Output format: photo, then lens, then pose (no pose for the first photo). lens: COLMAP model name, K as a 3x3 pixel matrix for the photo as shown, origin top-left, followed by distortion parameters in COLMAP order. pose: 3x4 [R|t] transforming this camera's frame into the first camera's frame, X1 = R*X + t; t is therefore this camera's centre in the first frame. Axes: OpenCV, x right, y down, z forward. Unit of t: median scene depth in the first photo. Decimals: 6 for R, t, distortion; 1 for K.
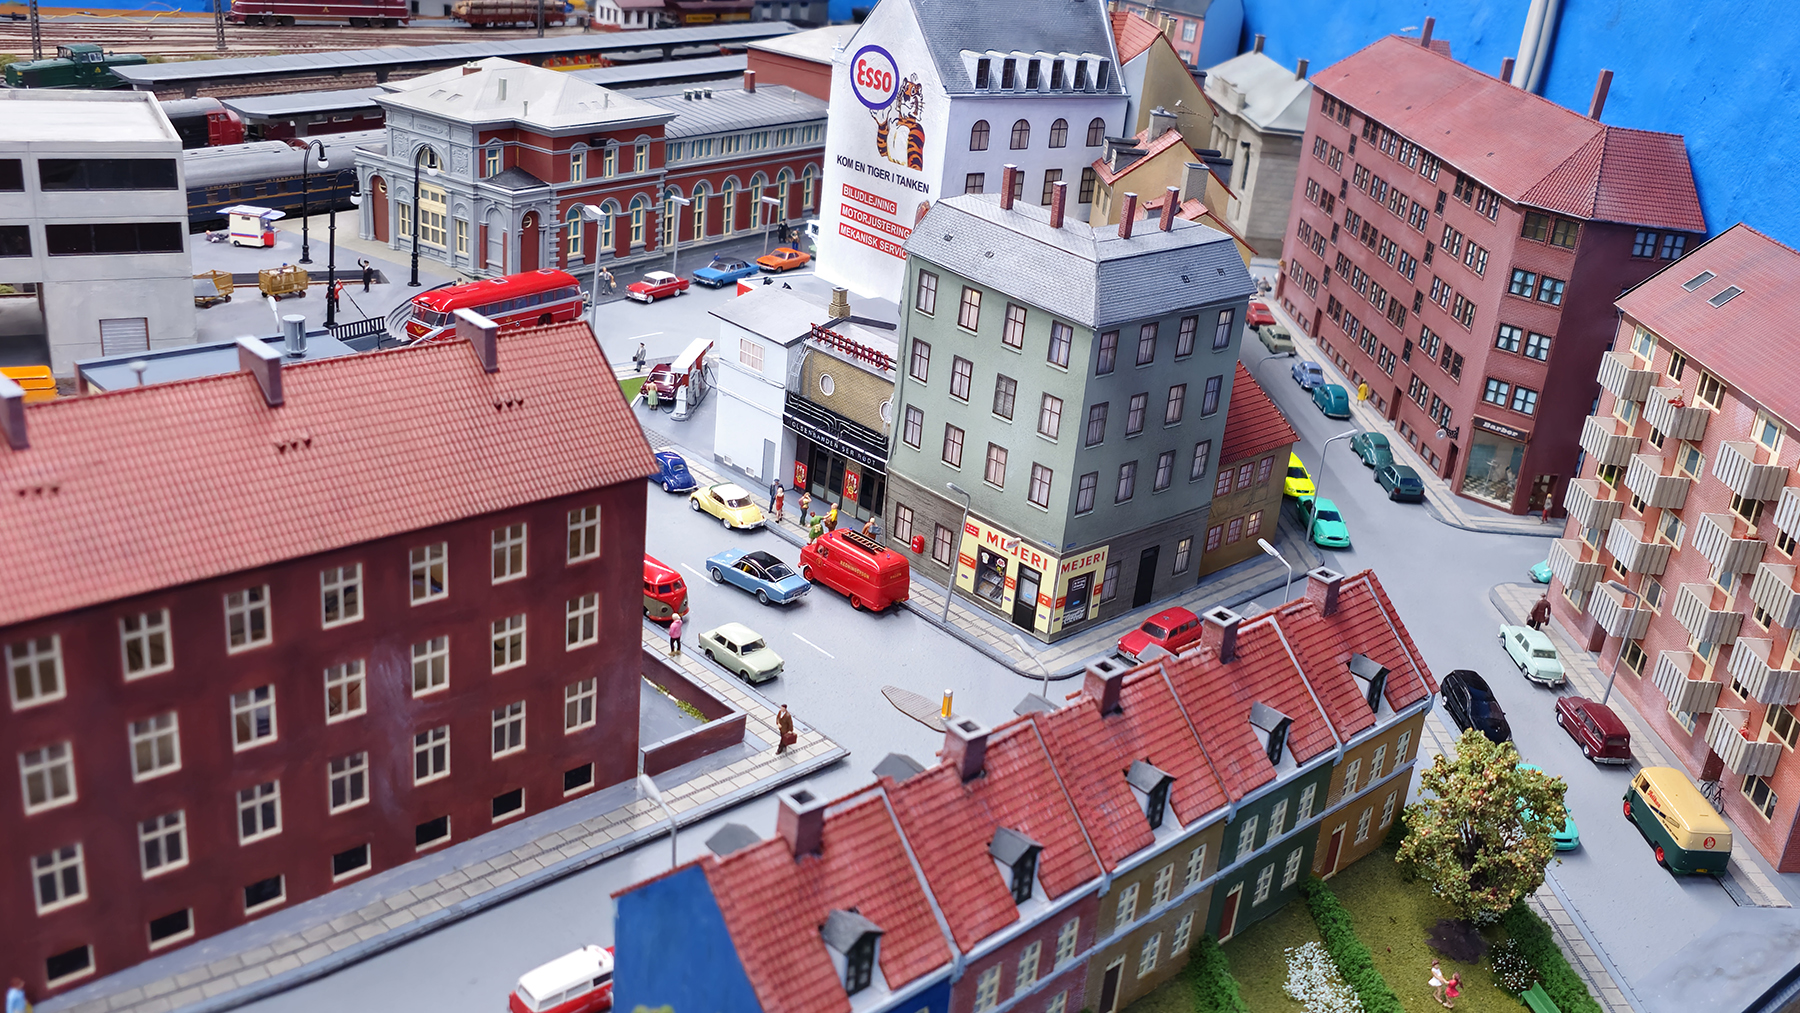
lens RADIAL K [[1685.2, 0, 905.3], [0, 1685.2, 553.1], [0, 0, 1]] dist [0.012088, -0.002275]
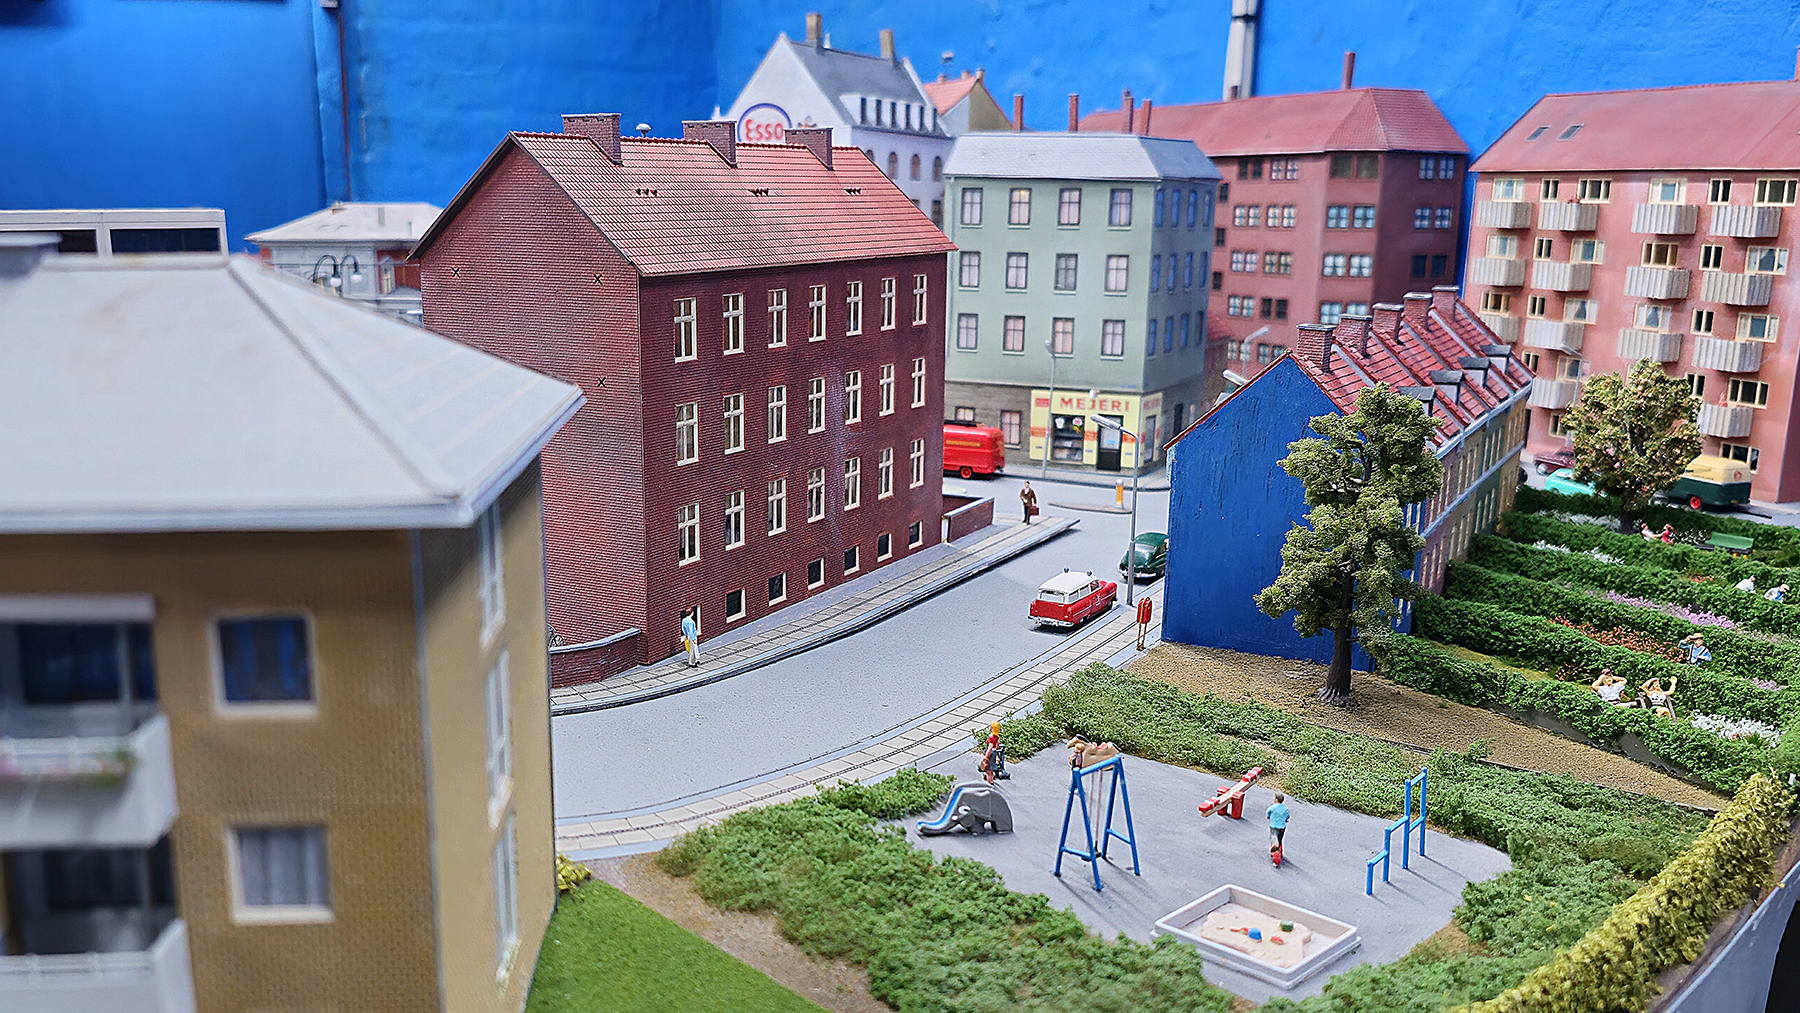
lens RADIAL K [[1684.9, 0, 721.1], [0, 1684.9, 655.7], [0, 0, 1]] dist [0.002586, 0.004317]
pose [[0.964451, -0.165103, 0.206338, -0.432075], [0.192248, 0.974084, -0.119168, 0.245783], [-0.181316, 0.154600, 0.971197, -0.052116]]
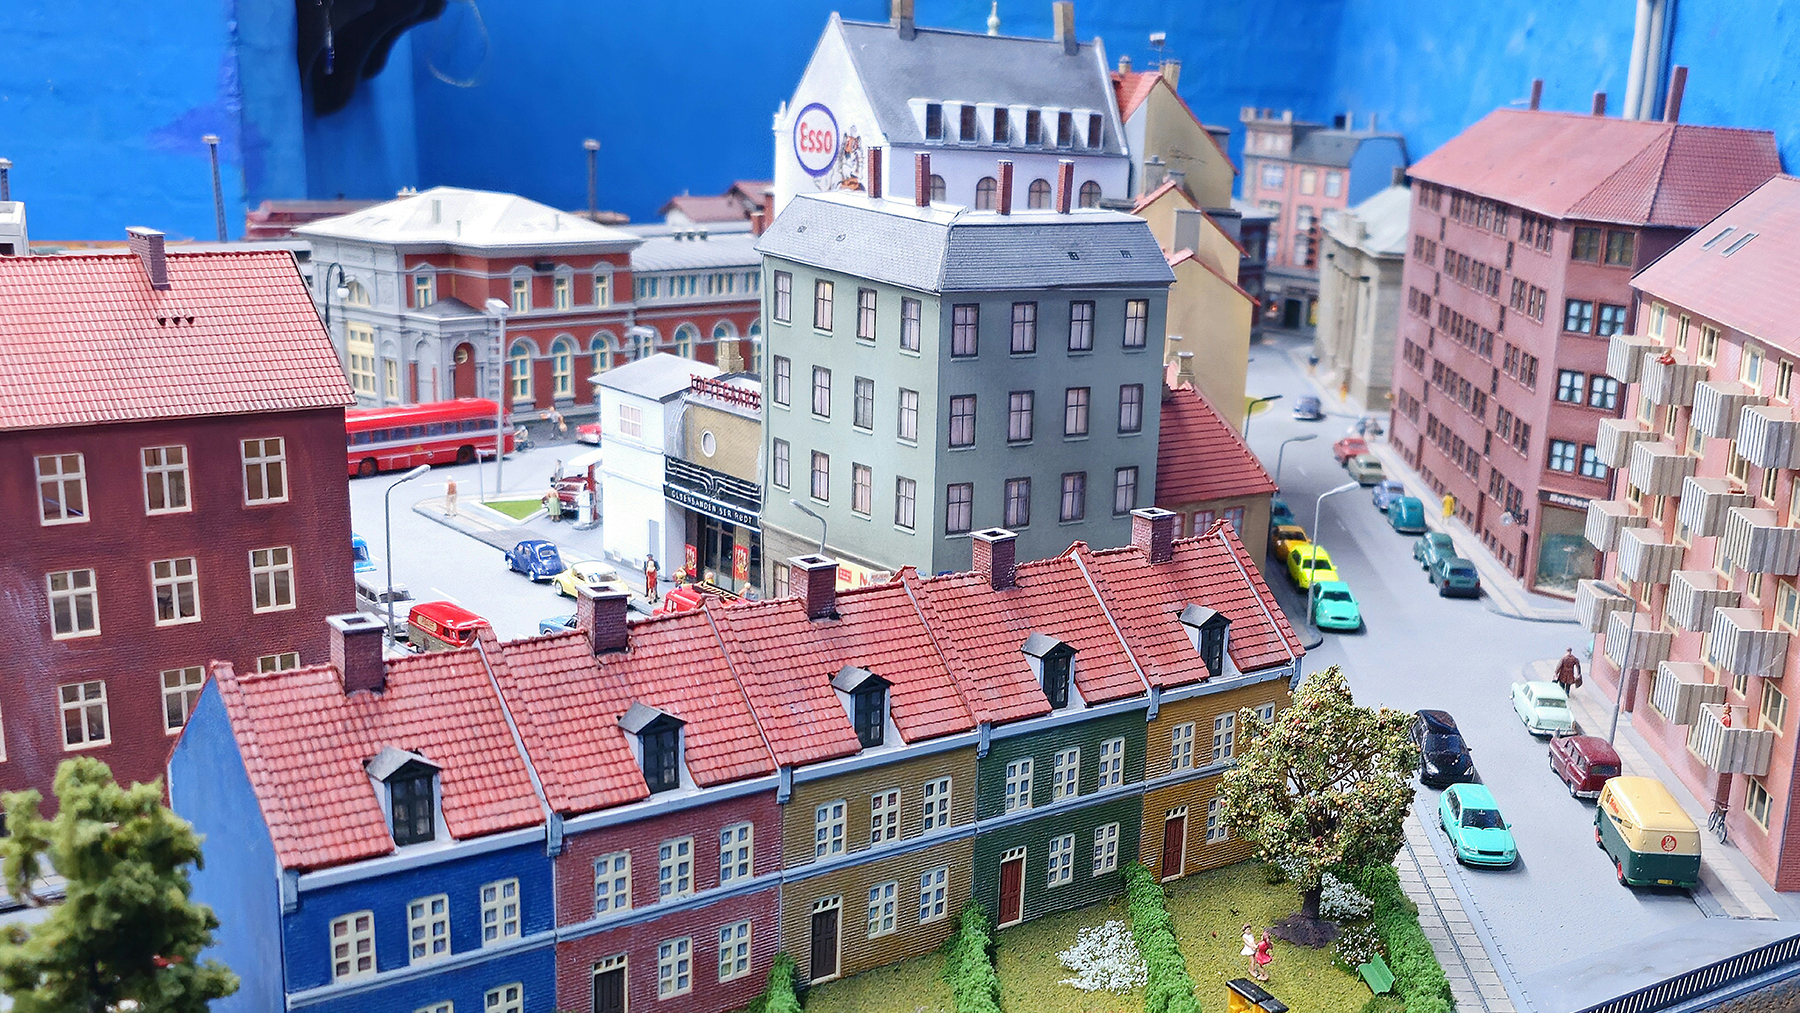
lens RADIAL K [[2065.7, 0, 930.0], [0, 2065.7, 758.4], [0, 0, 1]] dist [0.000661, 0.032103]
pose [[0.993303, -0.026585, -0.112437, 0.191908], [0.015100, 0.994691, -0.101791, 0.179716], [0.114546, 0.099412, 0.988431, -0.004957]]
